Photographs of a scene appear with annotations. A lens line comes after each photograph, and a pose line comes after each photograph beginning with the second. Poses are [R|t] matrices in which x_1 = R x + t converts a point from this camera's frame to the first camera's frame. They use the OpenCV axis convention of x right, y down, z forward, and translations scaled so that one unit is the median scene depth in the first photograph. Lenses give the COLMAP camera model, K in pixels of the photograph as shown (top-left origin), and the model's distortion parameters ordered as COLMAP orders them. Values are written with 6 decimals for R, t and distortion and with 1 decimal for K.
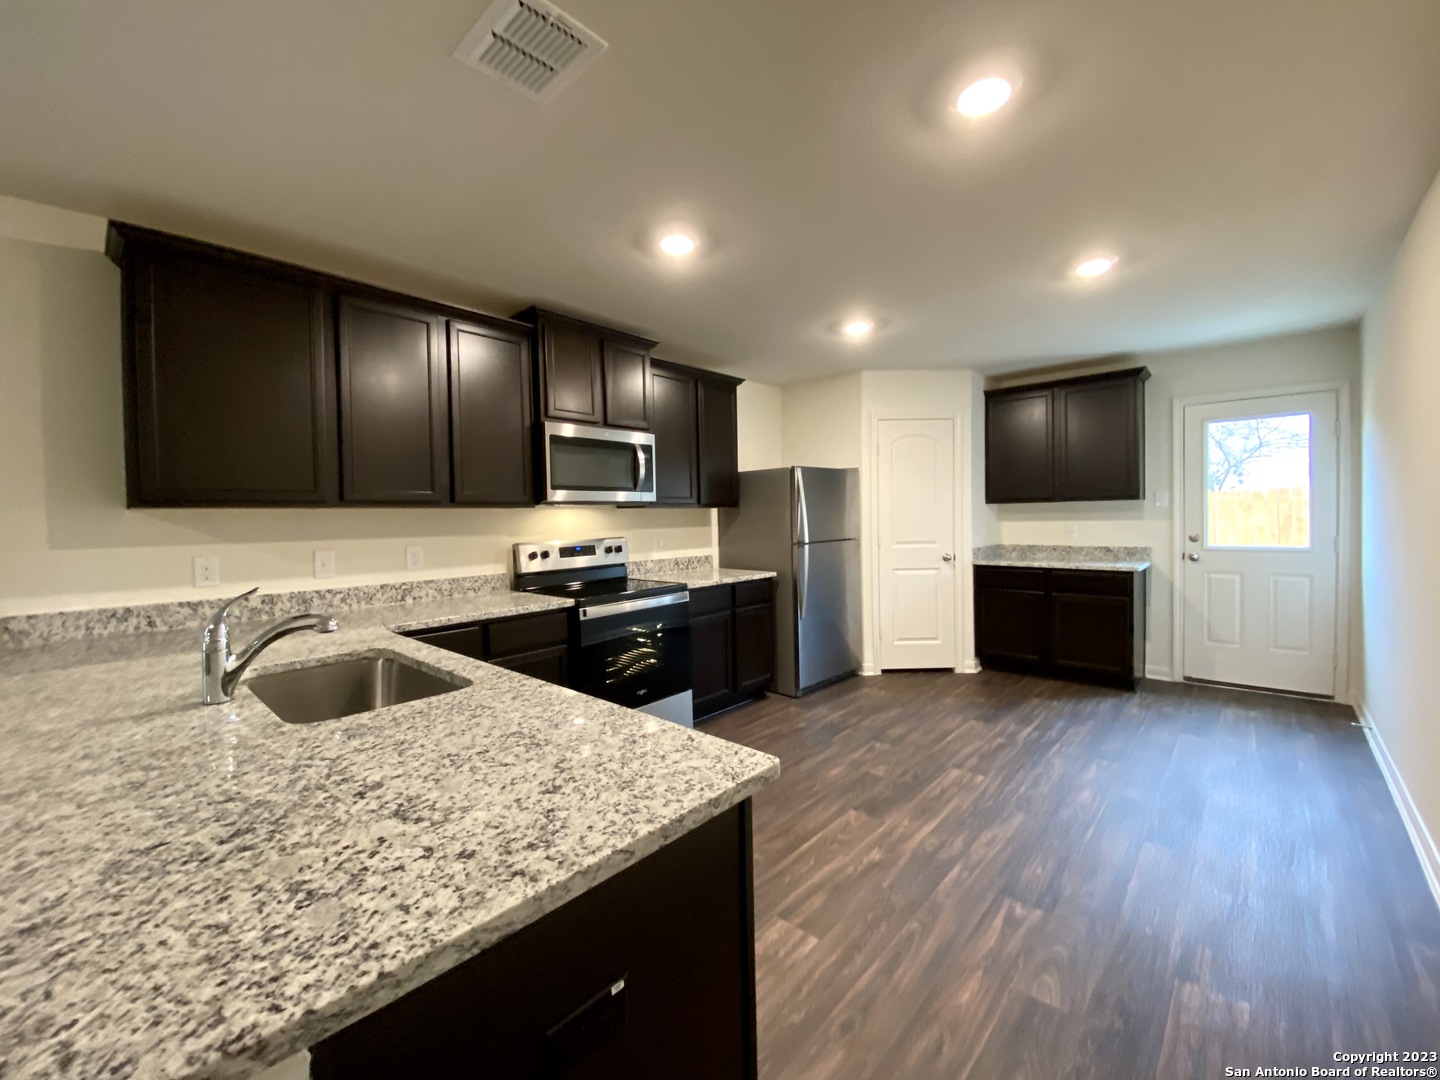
lens RADIAL K [[584.9, 0, 711.5], [0, 584.9, 526.4], [0, 0, 1]] dist [0.014326, -0.016583]
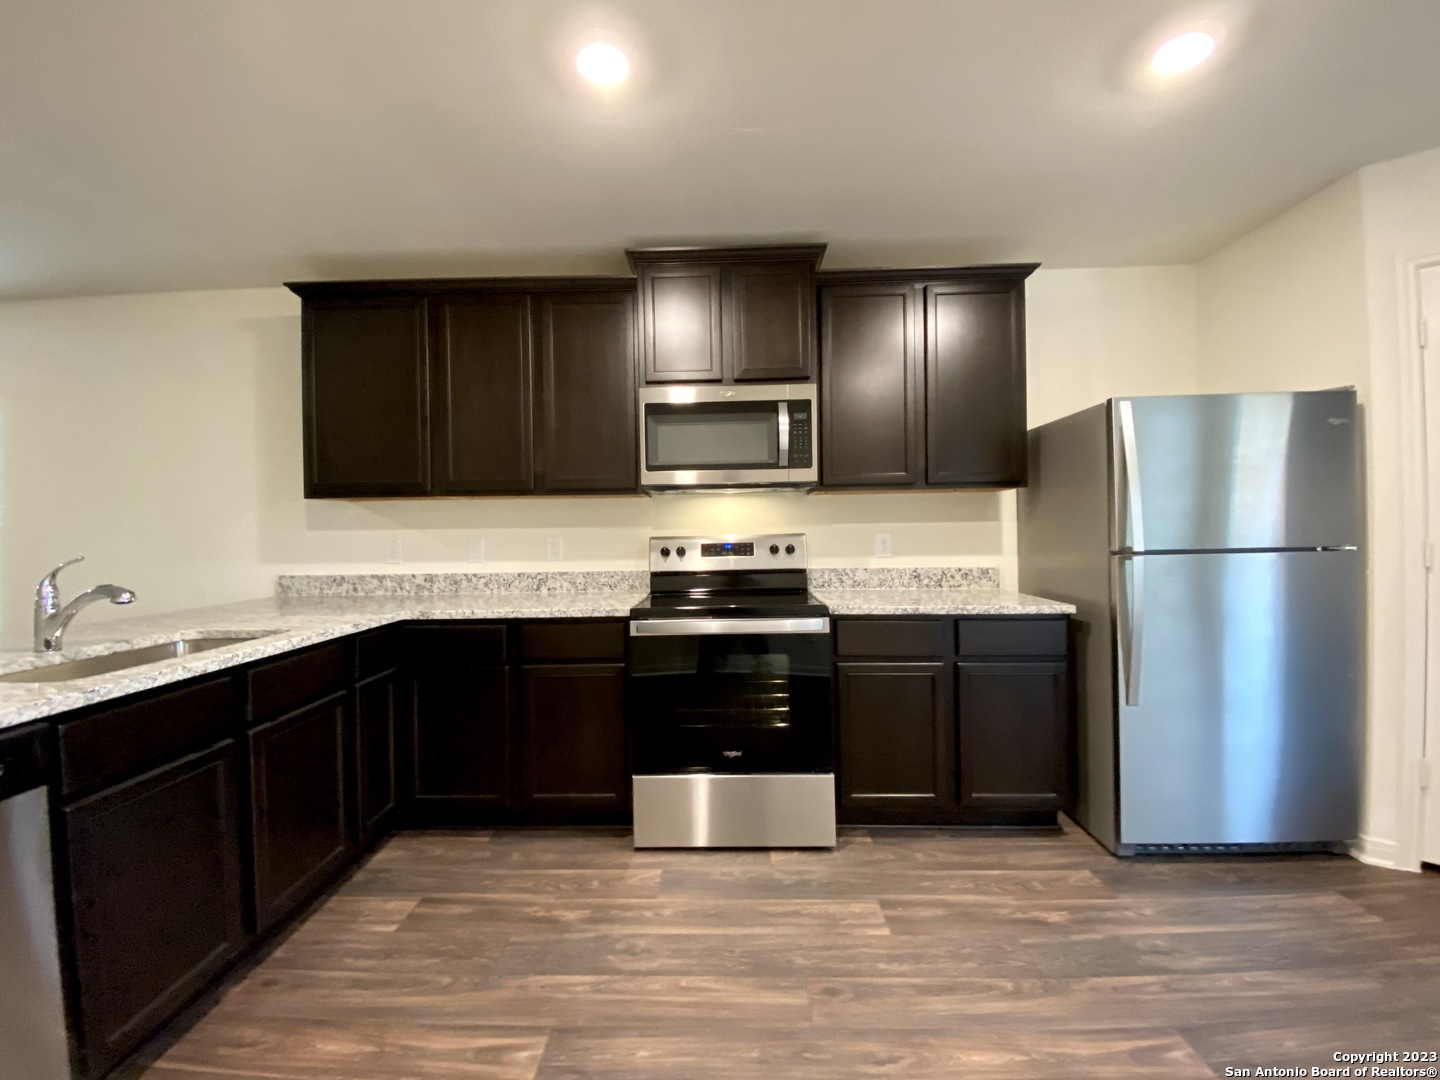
lens RADIAL K [[584.9, 0, 713.5], [0, 584.9, 528.8], [0, 0, 1]] dist [0.014326, -0.016583]
pose [[0.656894, 0.010053, -0.753916, 0.395641], [-0.009463, 0.999942, 0.005088, 0.012559], [0.753924, 0.003792, 0.656951, 0.535088]]
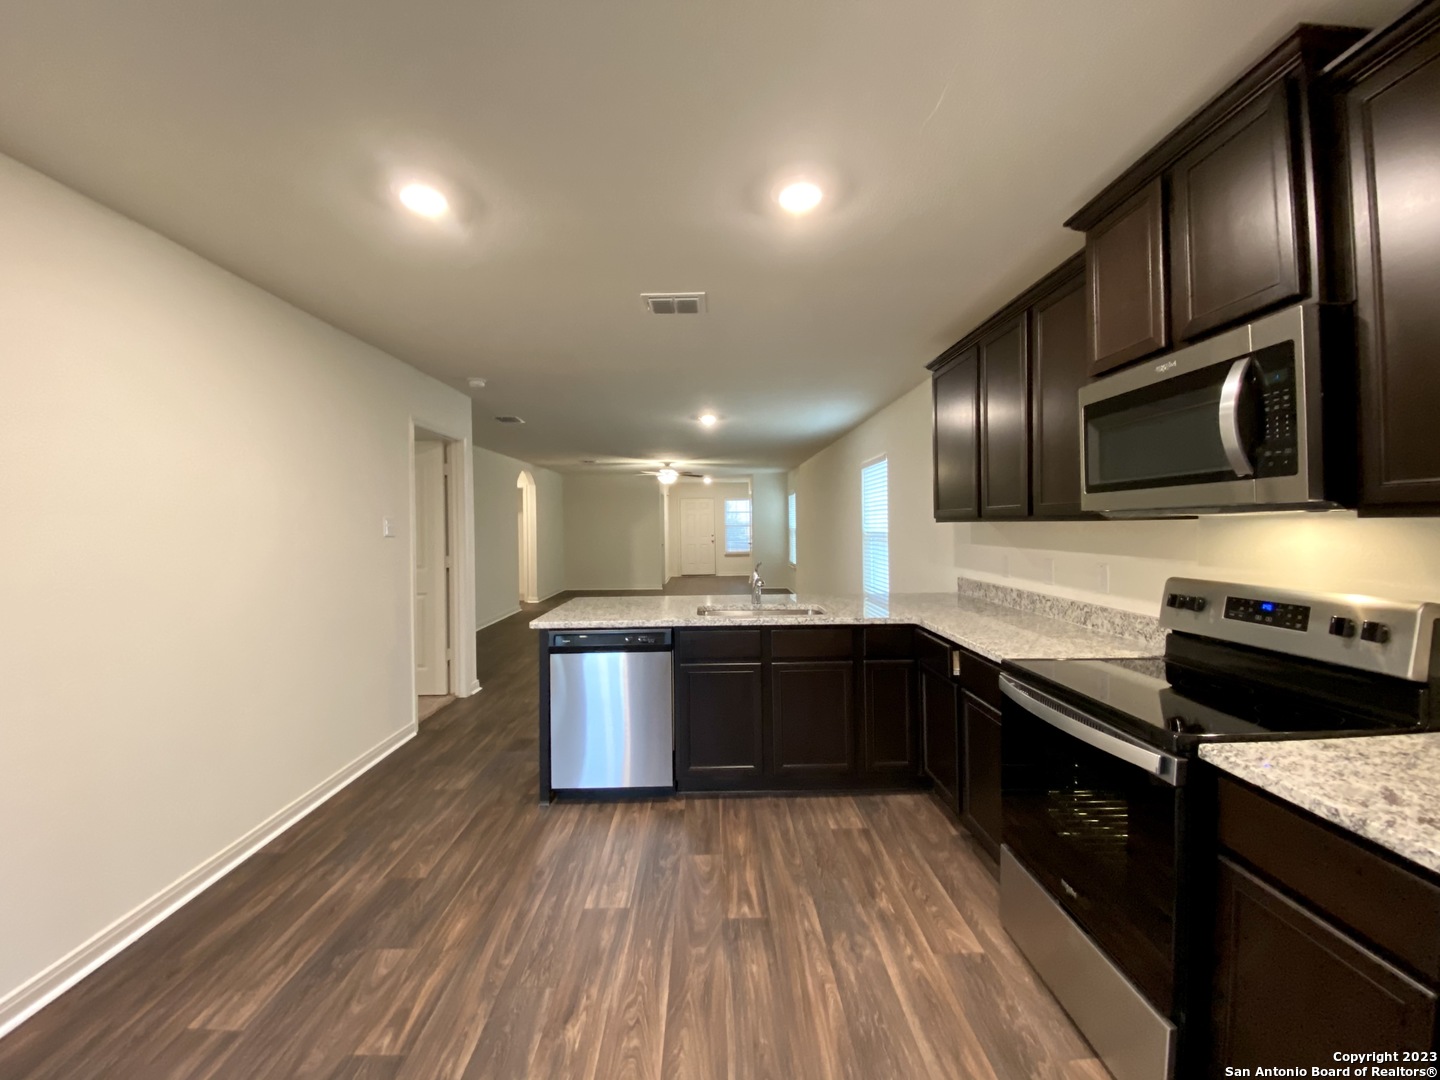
lens RADIAL K [[584.9, 0, 713.1], [0, 584.9, 534.7], [0, 0, 1]] dist [0.014326, -0.016583]
pose [[-0.727639, 0.040275, -0.684777, 0.449402], [0.016744, 0.999020, 0.040965, -0.050041], [0.685756, 0.018342, -0.727600, 1.178936]]
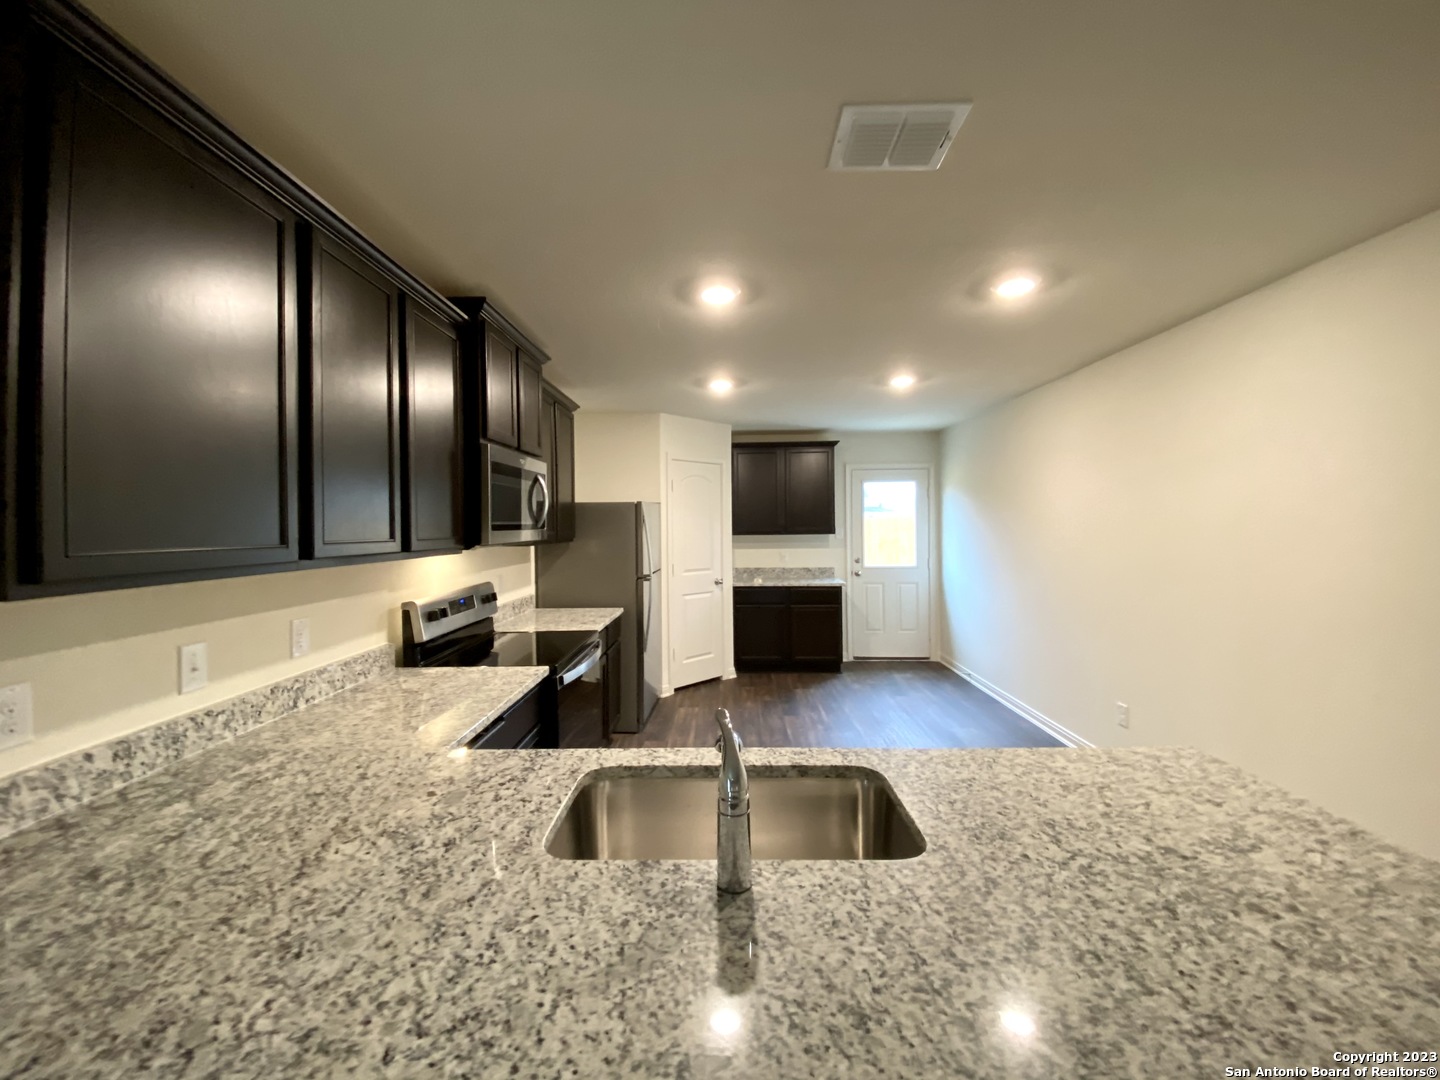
lens RADIAL K [[584.9, 0, 716.7], [0, 584.9, 528.4], [0, 0, 1]] dist [0.014326, -0.016583]
pose [[0.746345, 0.008267, 0.665508, -0.572467], [0.006313, 0.999790, -0.019499, -0.048176], [-0.665529, 0.018754, 0.746136, 0.207468]]
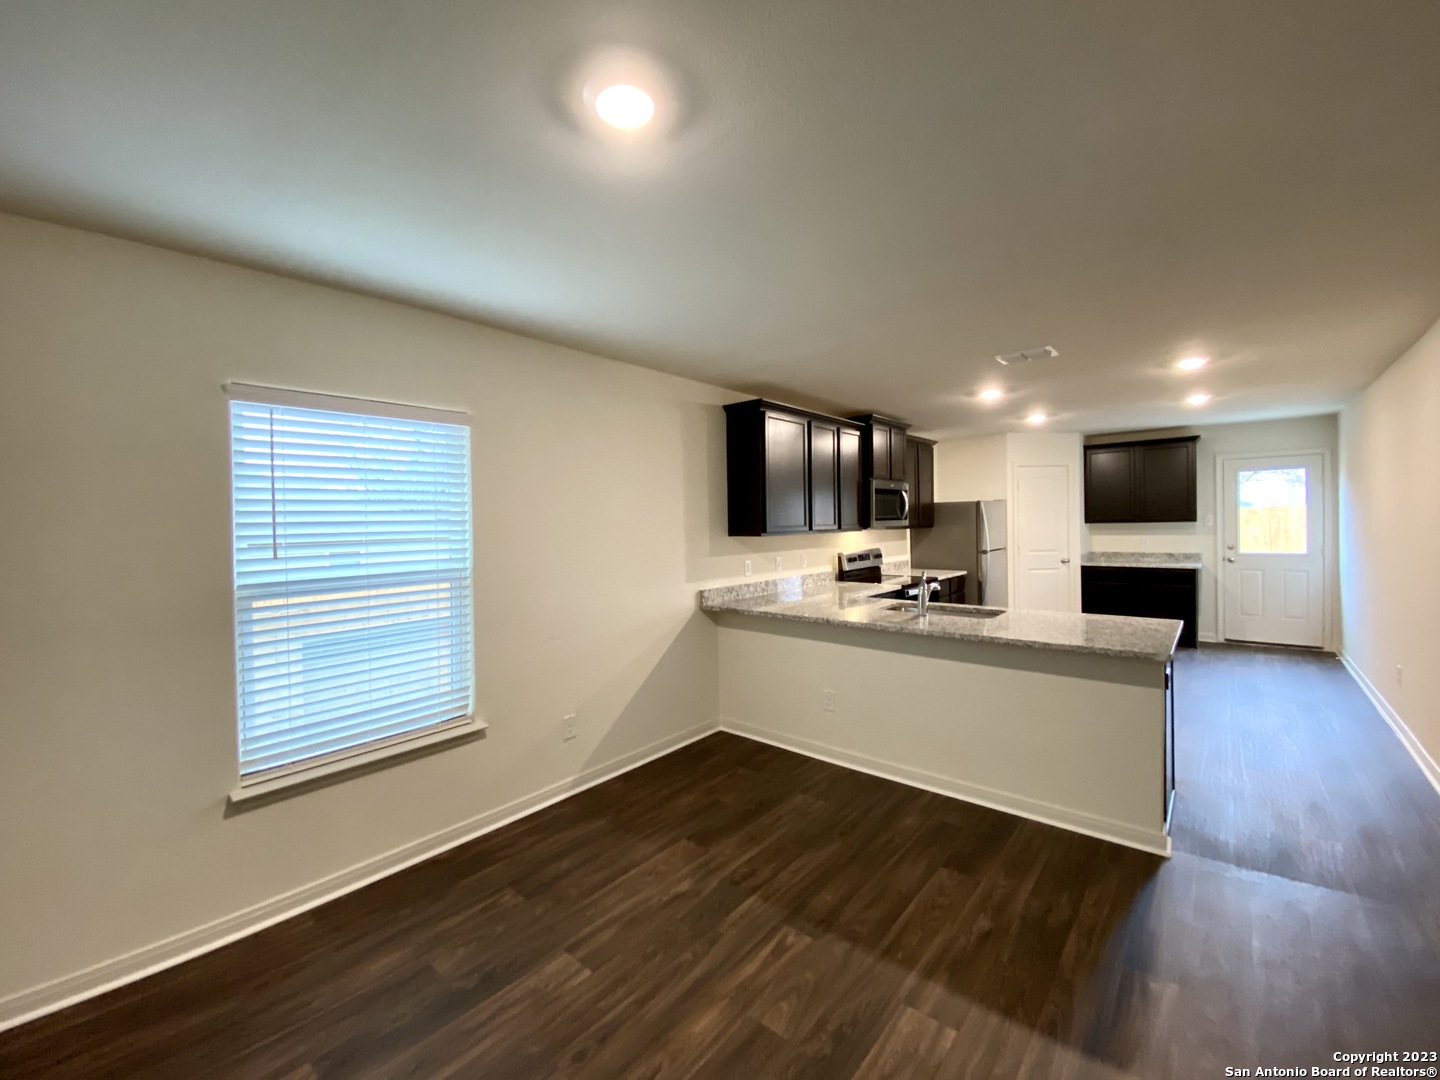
lens RADIAL K [[584.9, 0, 712.7], [0, 584.9, 524.3], [0, 0, 1]] dist [0.014326, -0.016583]
pose [[0.999583, -0.000677, 0.028853, -0.791413], [0.001046, 0.999918, -0.012783, -0.030724], [-0.028842, 0.012808, 0.999502, -0.672722]]
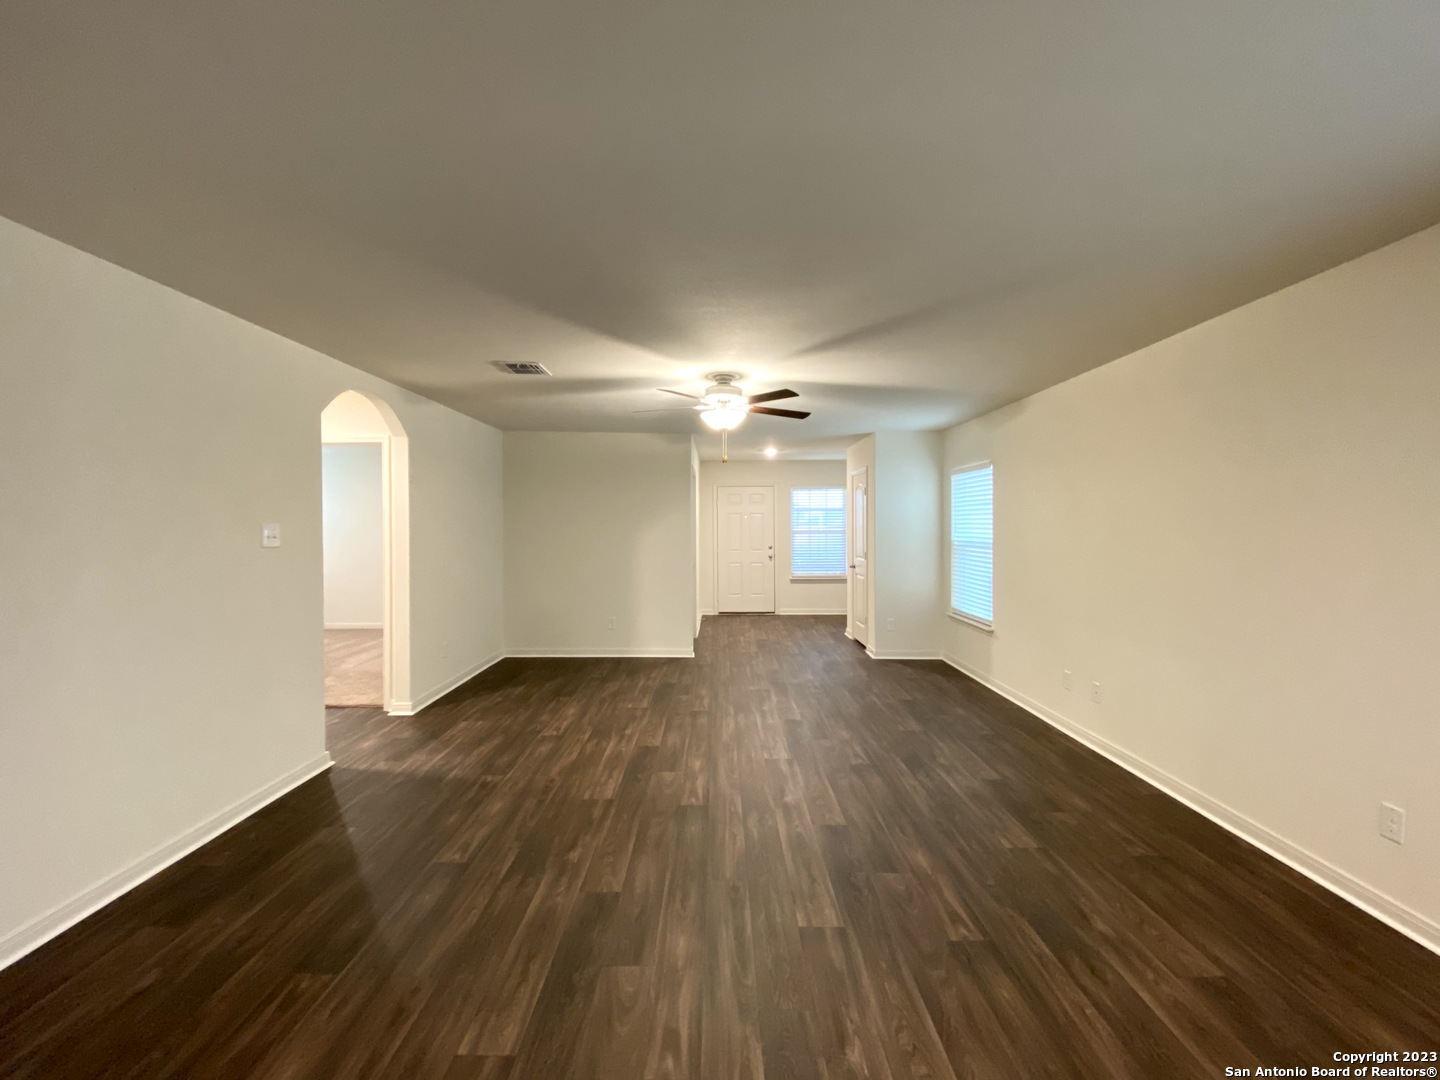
lens RADIAL K [[584.9, 0, 719.7], [0, 584.9, 549.5], [0, 0, 1]] dist [0.014326, -0.016583]
pose [[-0.736605, 0.046879, -0.674697, 0.613618], [0.008143, 0.998137, 0.060462, -0.067186], [0.676274, 0.039042, -0.735615, 1.006429]]
